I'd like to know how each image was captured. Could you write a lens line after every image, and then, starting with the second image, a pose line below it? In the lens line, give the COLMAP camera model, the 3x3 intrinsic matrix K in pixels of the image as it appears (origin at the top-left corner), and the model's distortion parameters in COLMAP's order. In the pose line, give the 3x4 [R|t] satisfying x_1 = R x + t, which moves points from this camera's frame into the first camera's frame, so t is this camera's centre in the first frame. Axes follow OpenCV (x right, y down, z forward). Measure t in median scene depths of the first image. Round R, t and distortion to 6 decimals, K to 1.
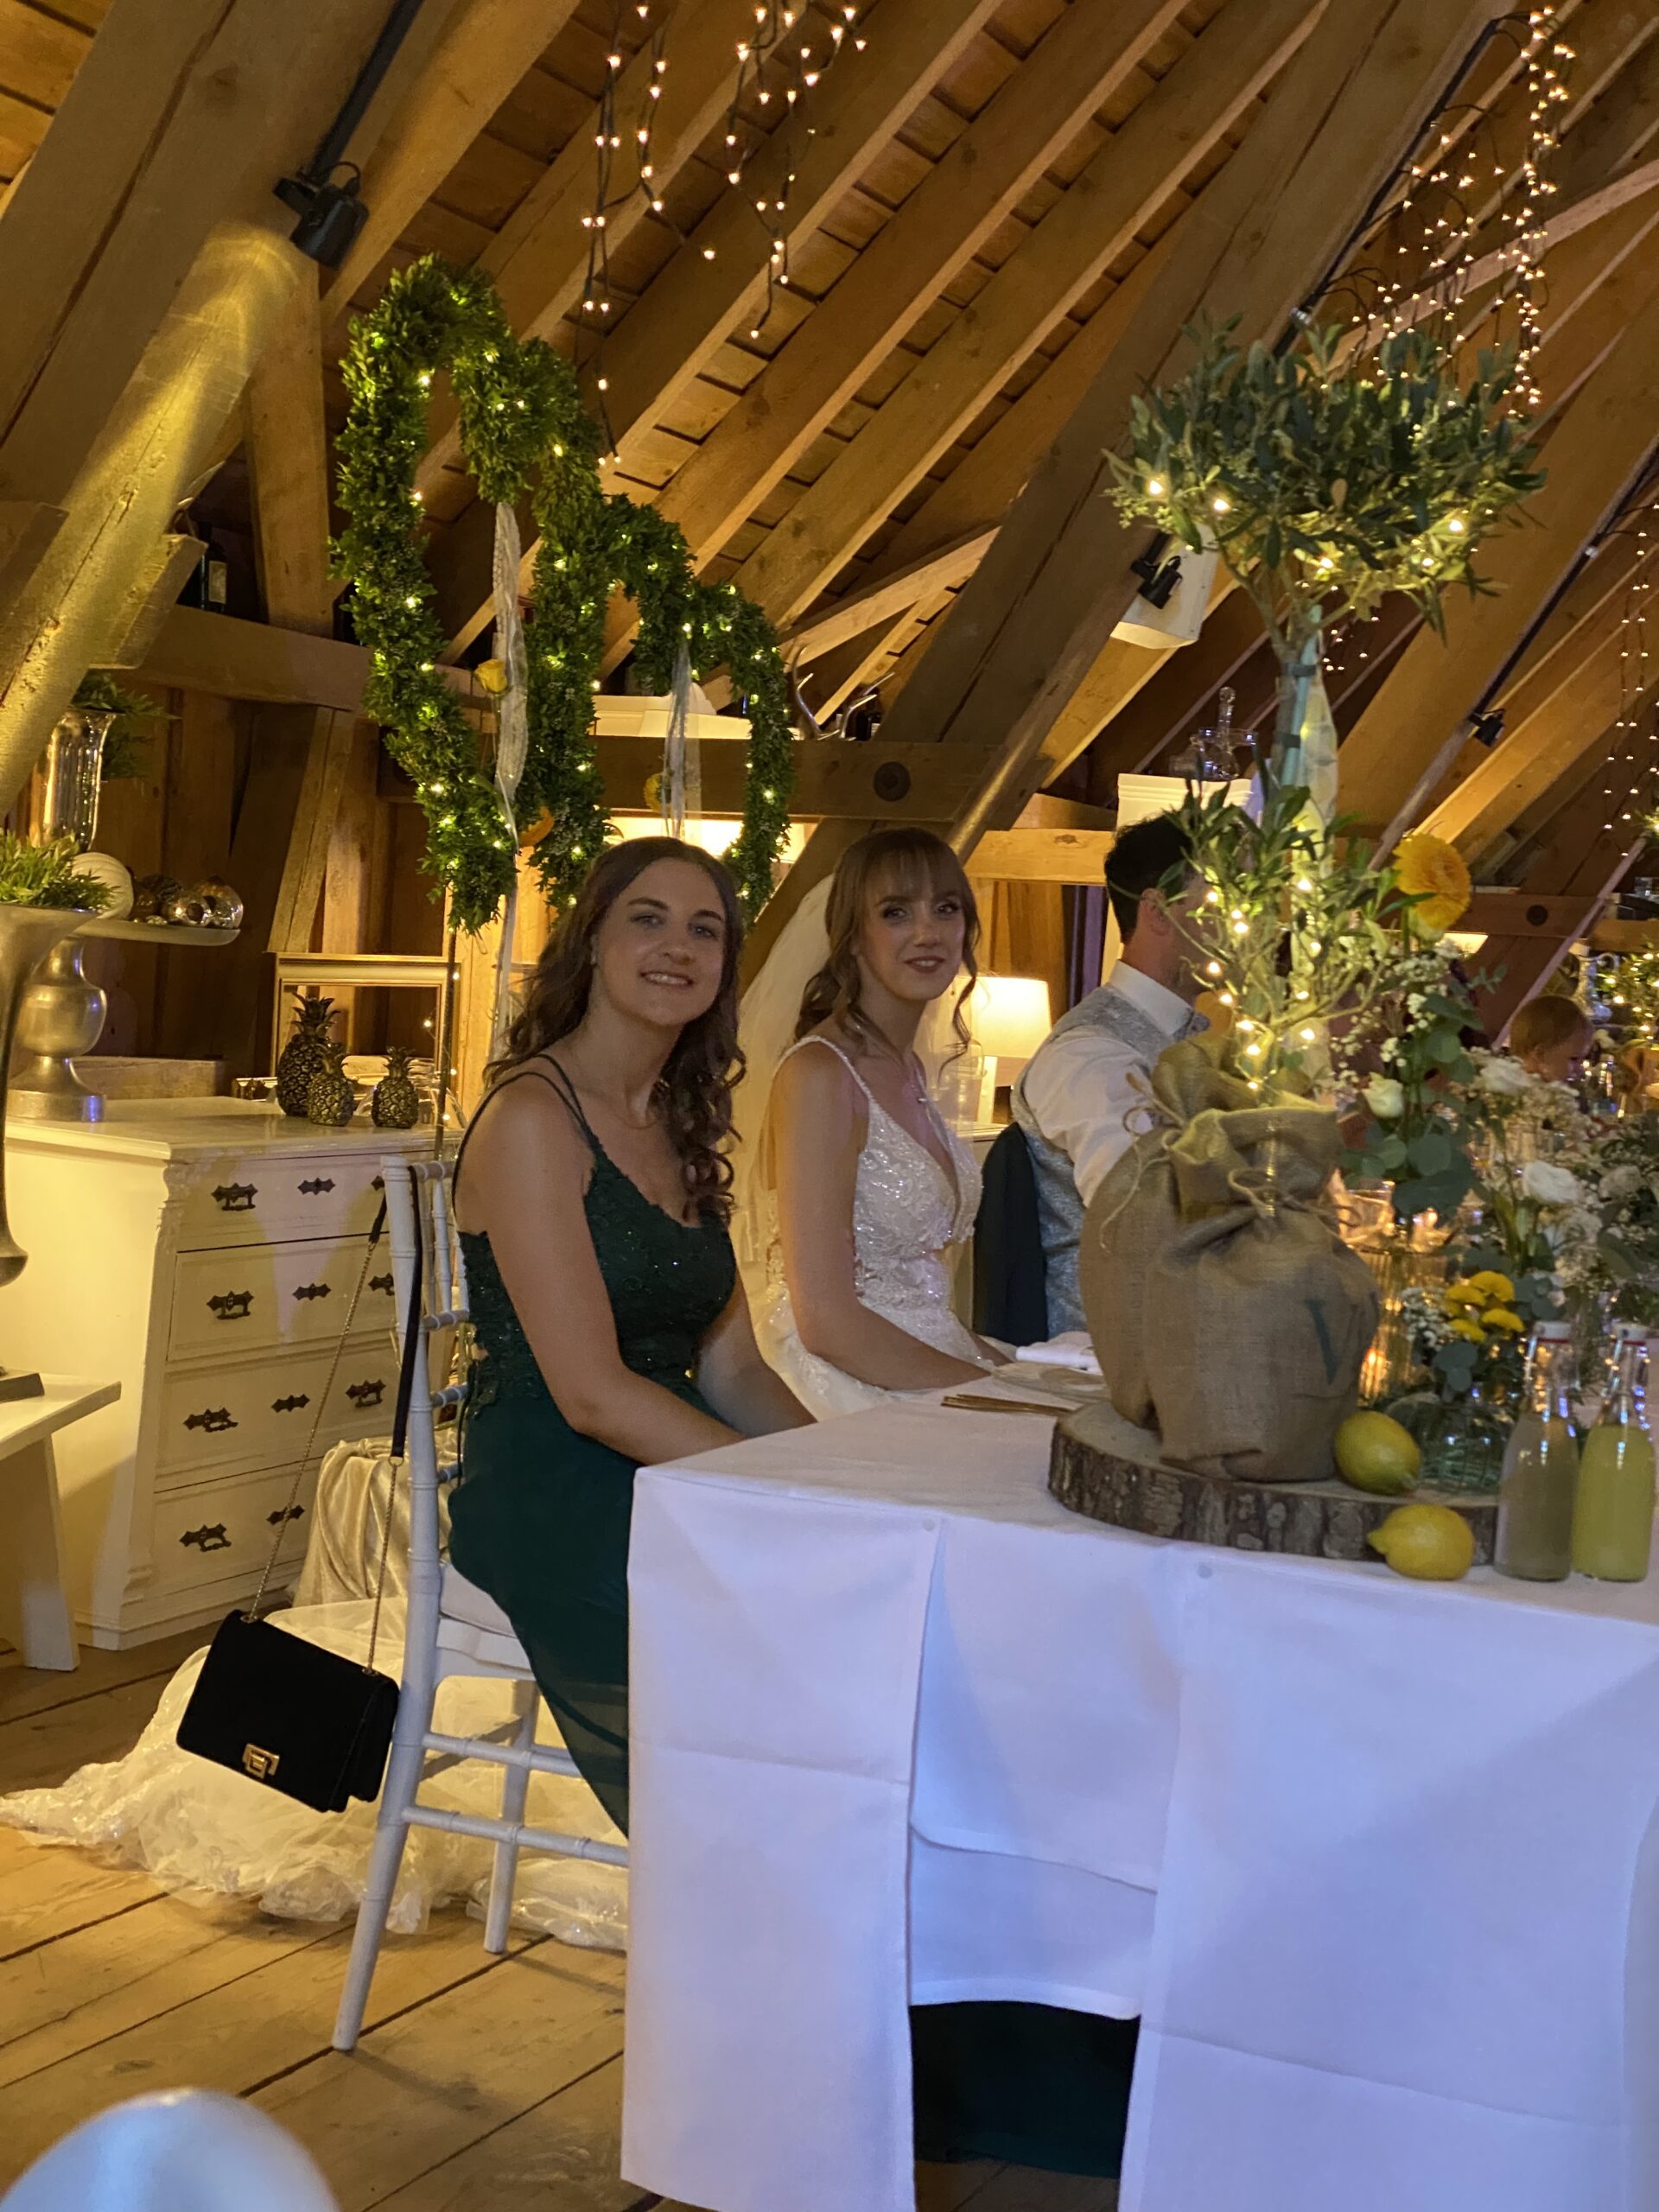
lens RADIAL K [[3265.6, 0, 814.1], [0, 3265.6, 1114.6], [0, 0, 1]] dist [0.159285, -0.236485]
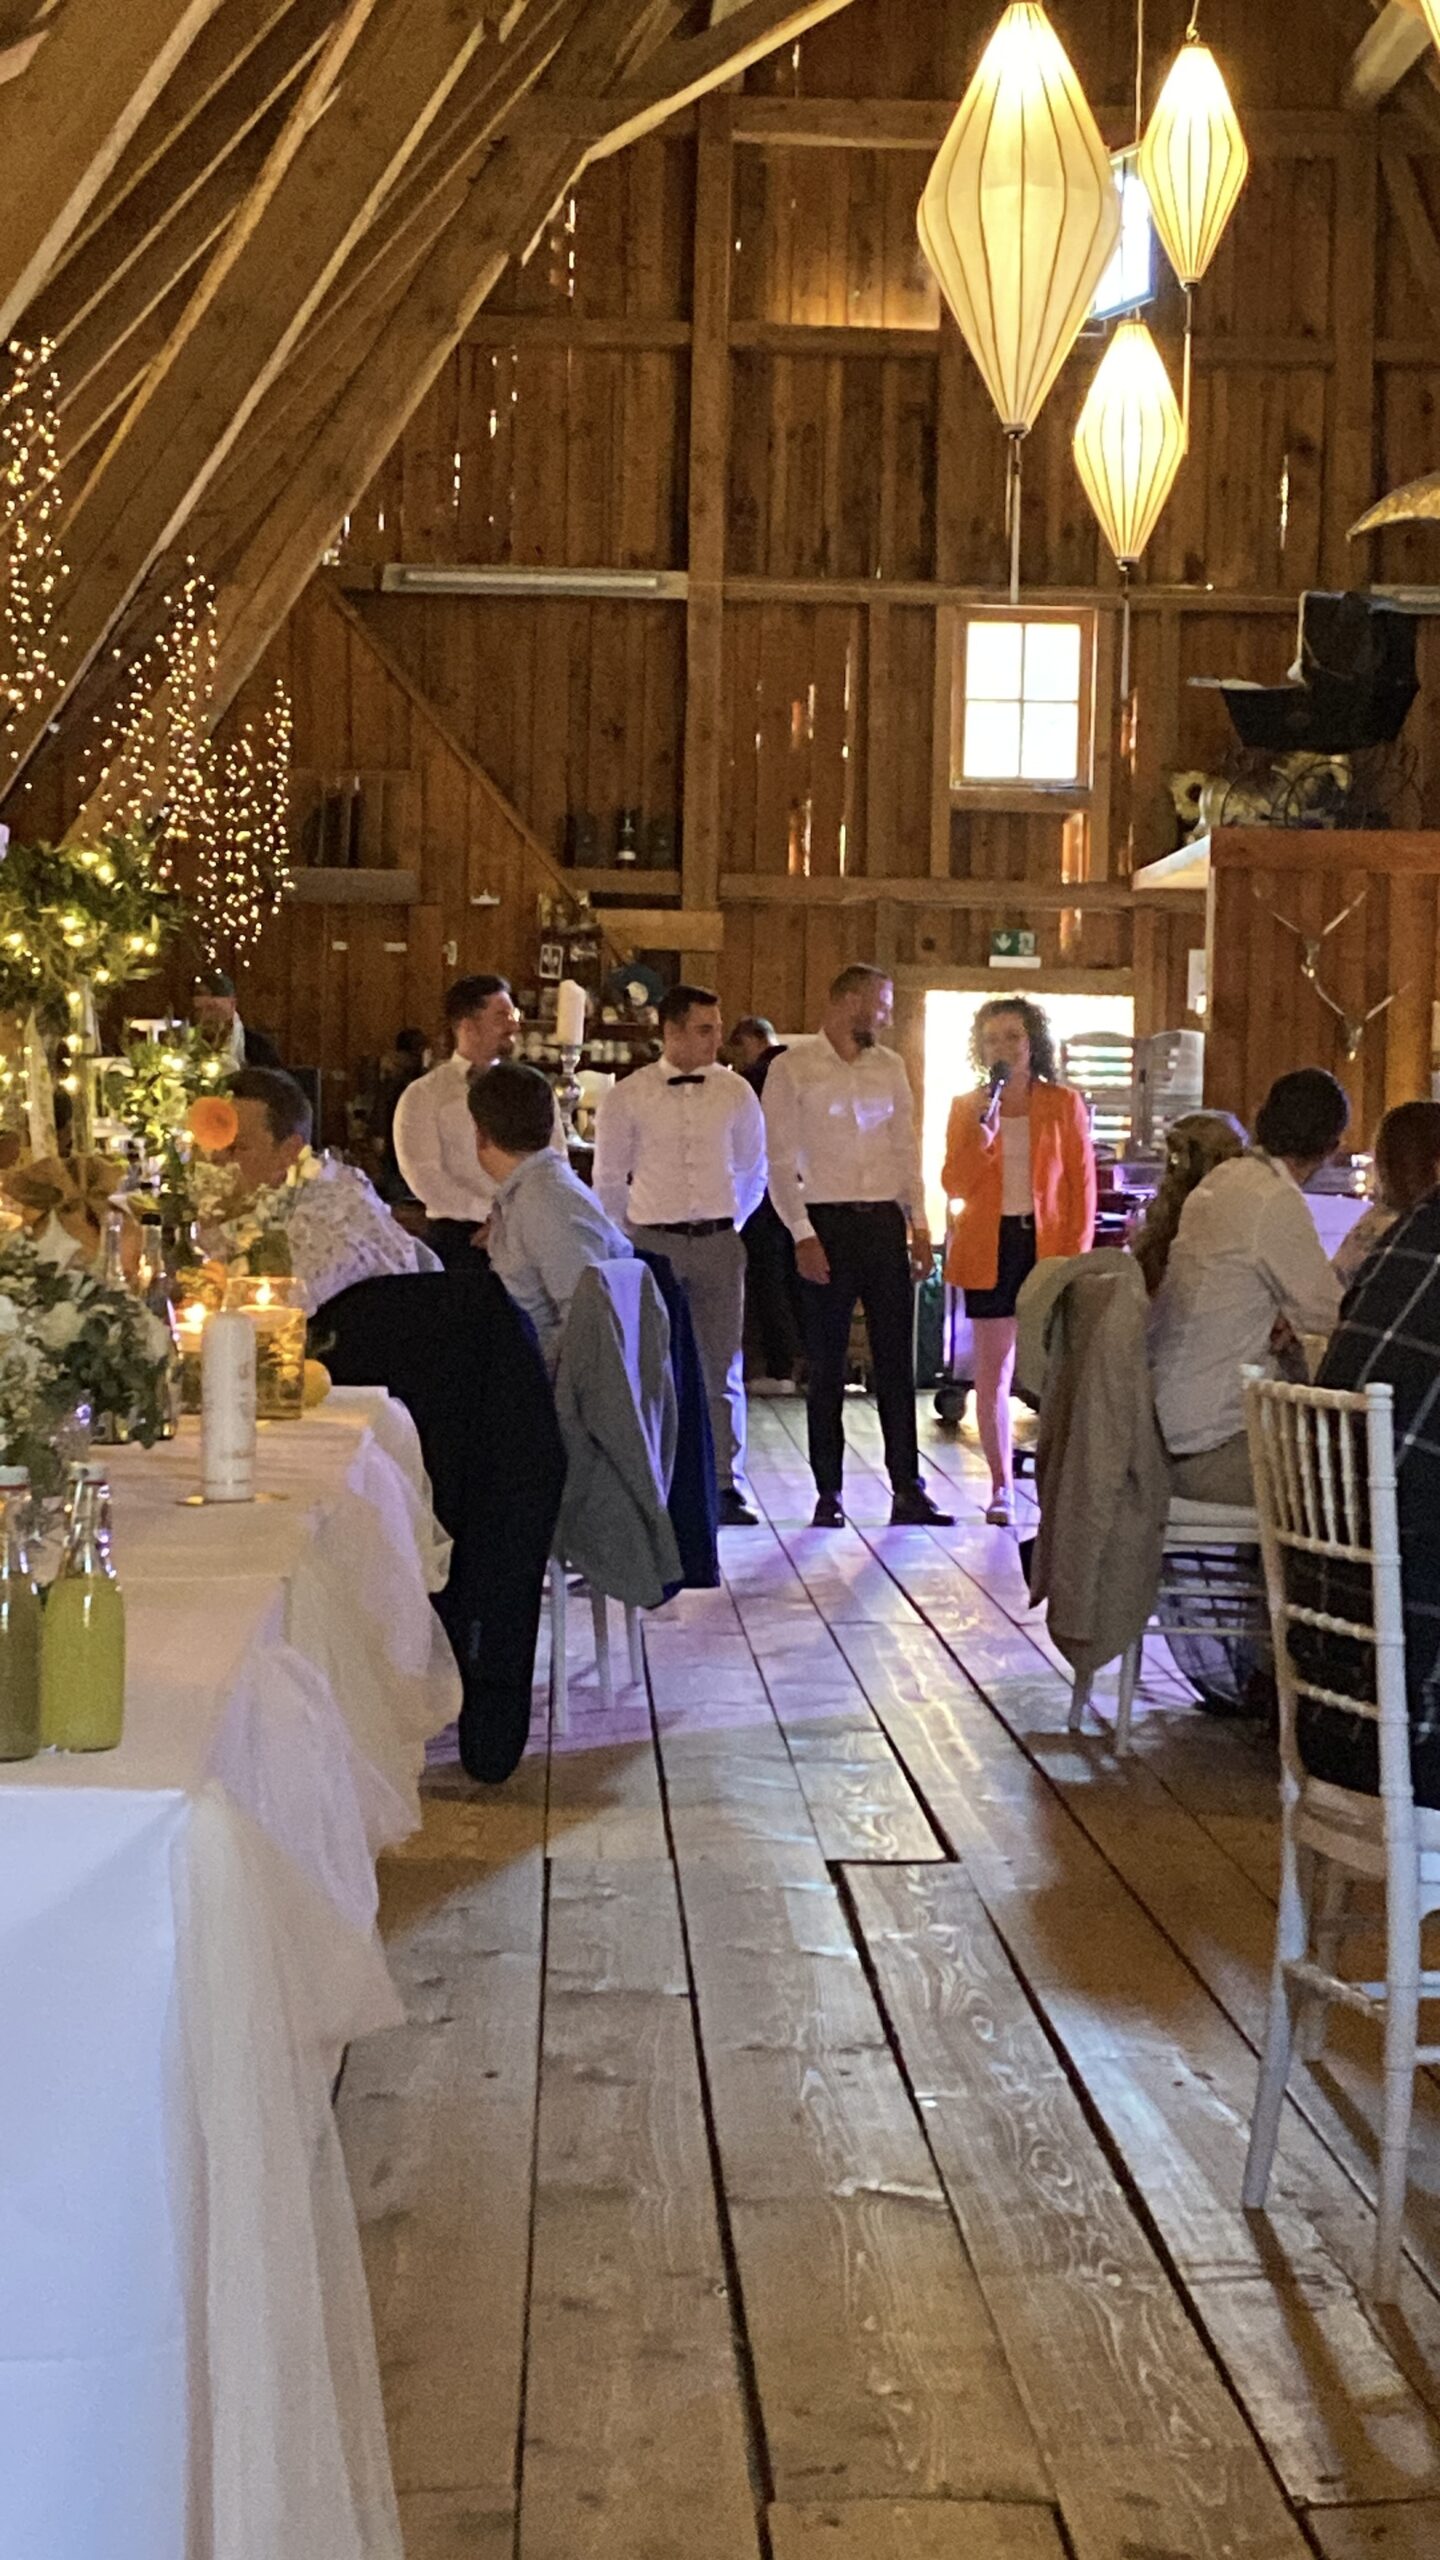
lens RADIAL K [[4023.5, 0, 719.4], [0, 4023.5, 1265.7], [0, 0, 1]] dist [0.198420, -0.700788]
pose [[0.901775, -0.058724, 0.428197, -0.032386], [0.058940, 0.998180, 0.012766, 0.003305], [-0.428167, 0.013726, 0.903595, -0.031253]]
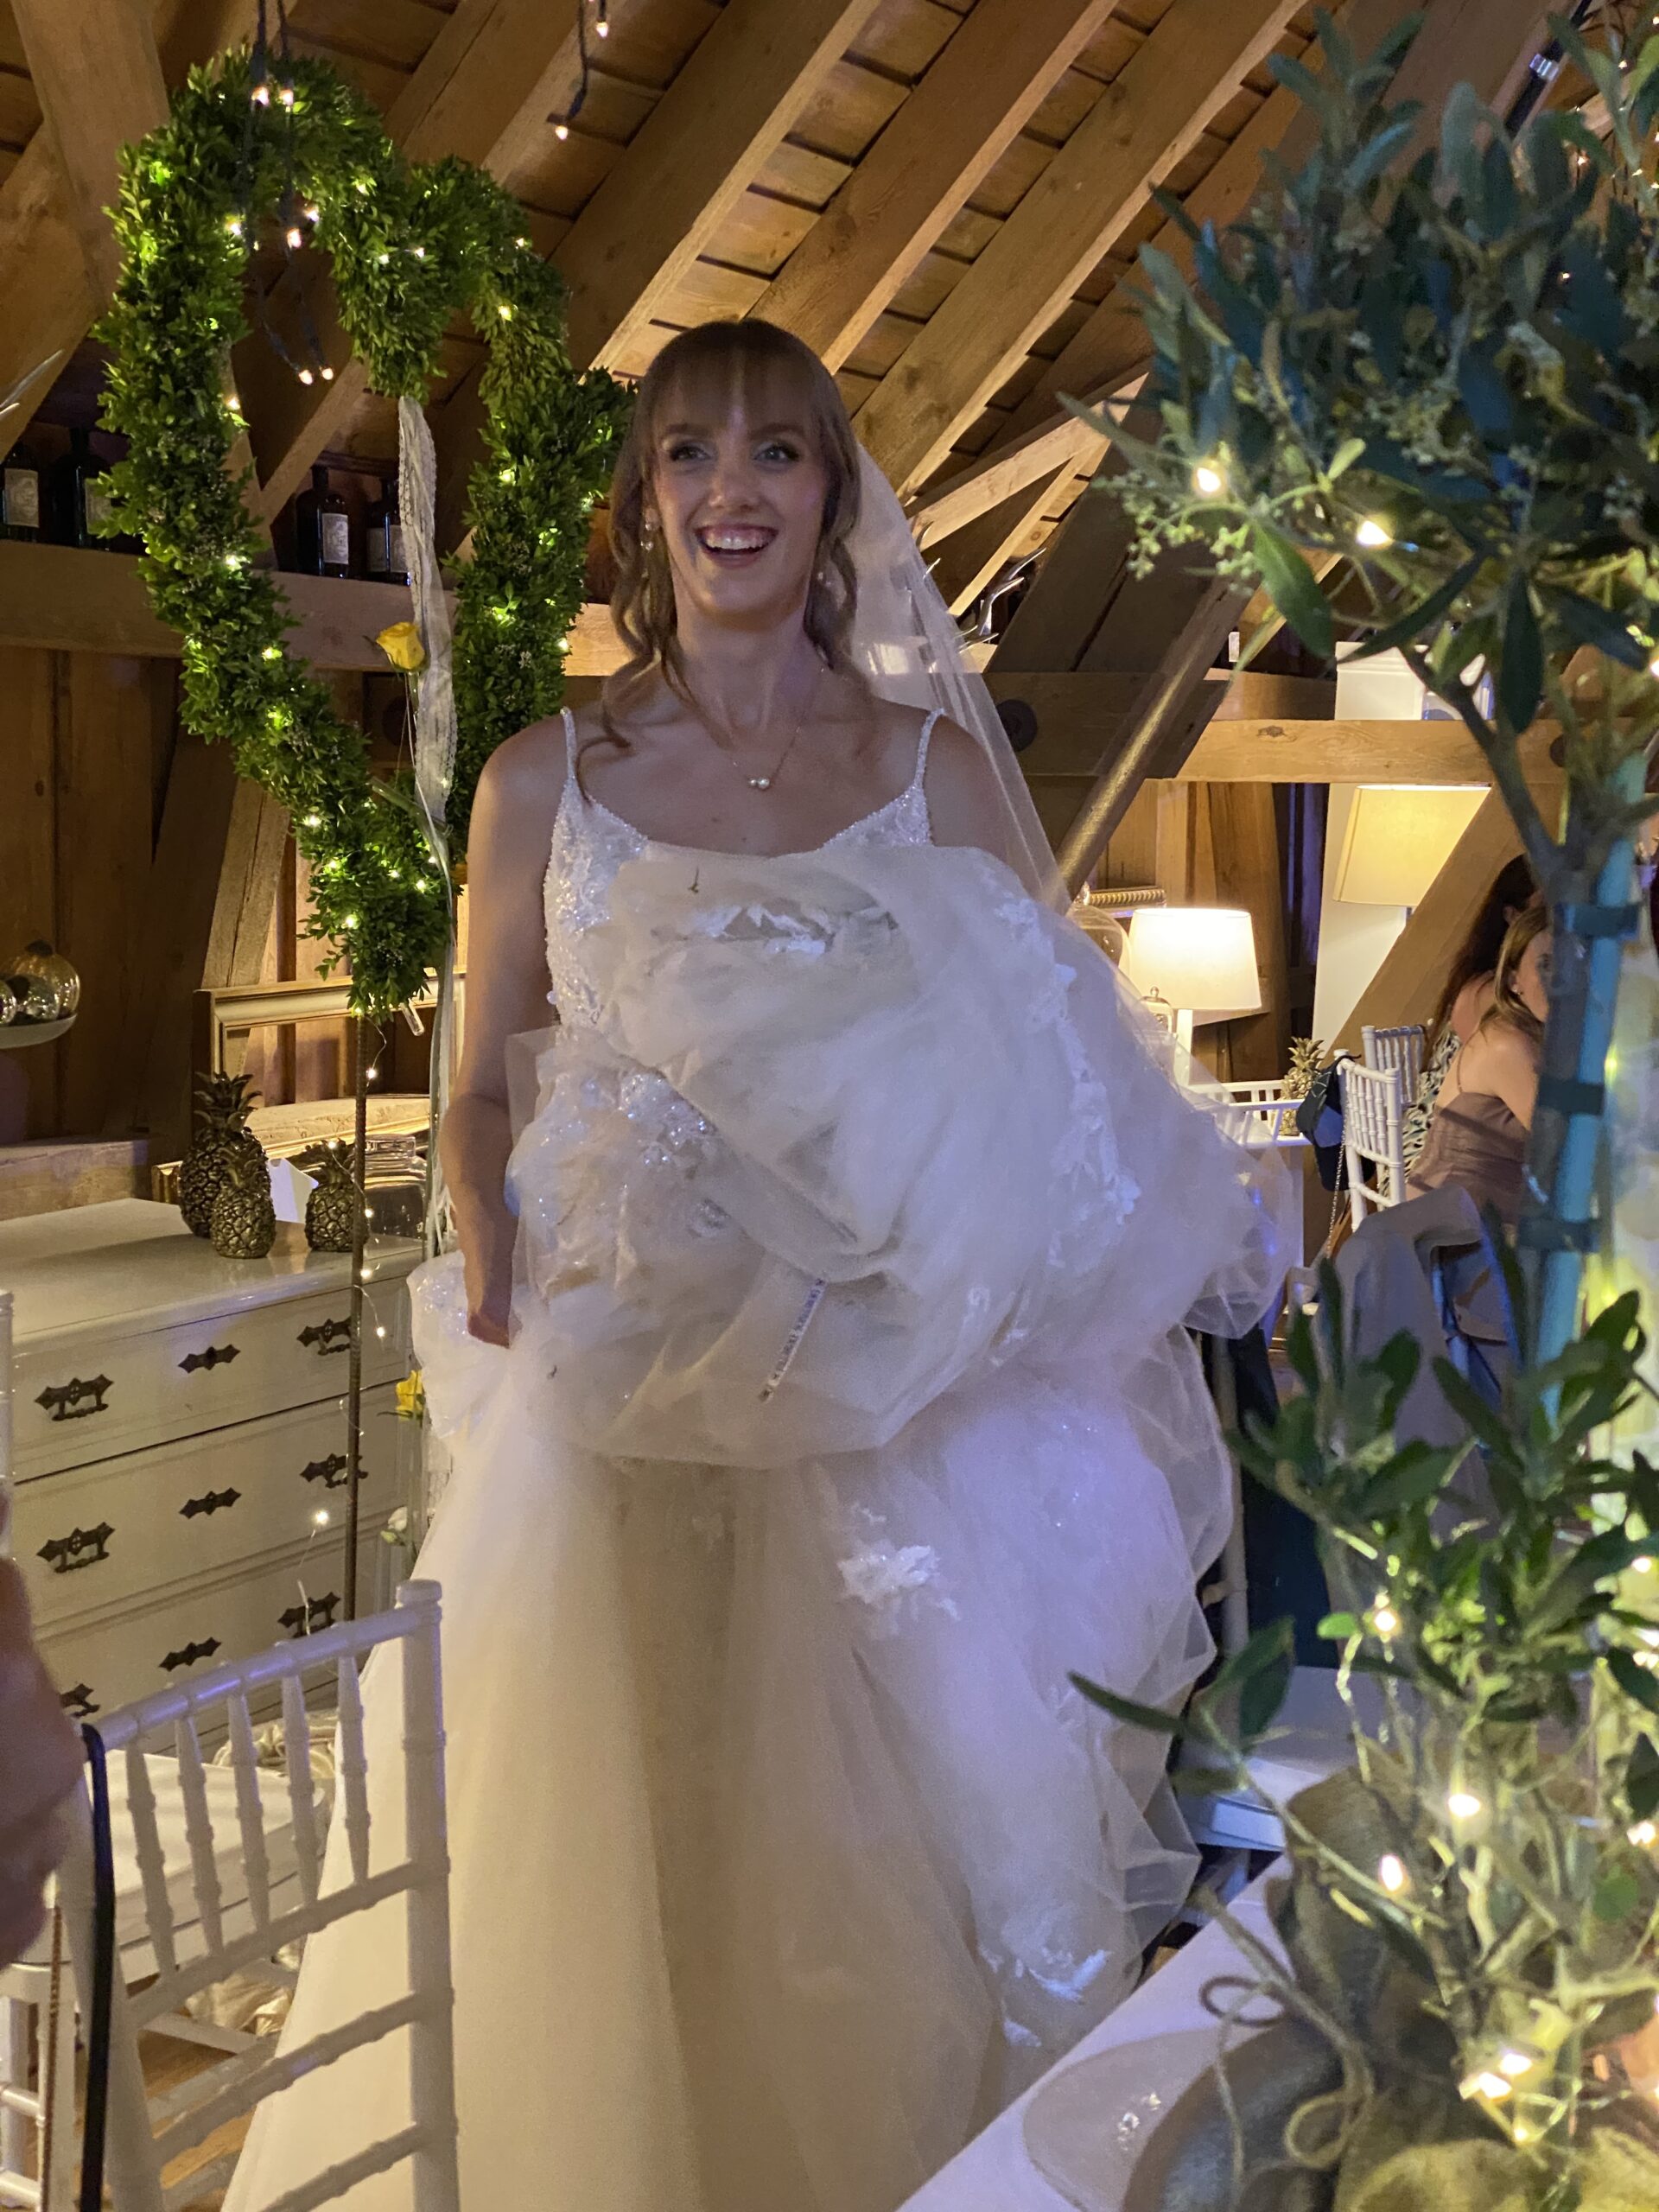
lens RADIAL K [[3252.4, 0, 864.6], [0, 3252.4, 1108.3], [0, 0, 1]] dist [0.190475, -0.444810]
pose [[0.997321, -0.037131, -0.063028, 0.046078], [0.040539, 0.997735, 0.053686, -0.075431], [0.060892, -0.056097, 0.996567, 0.328826]]
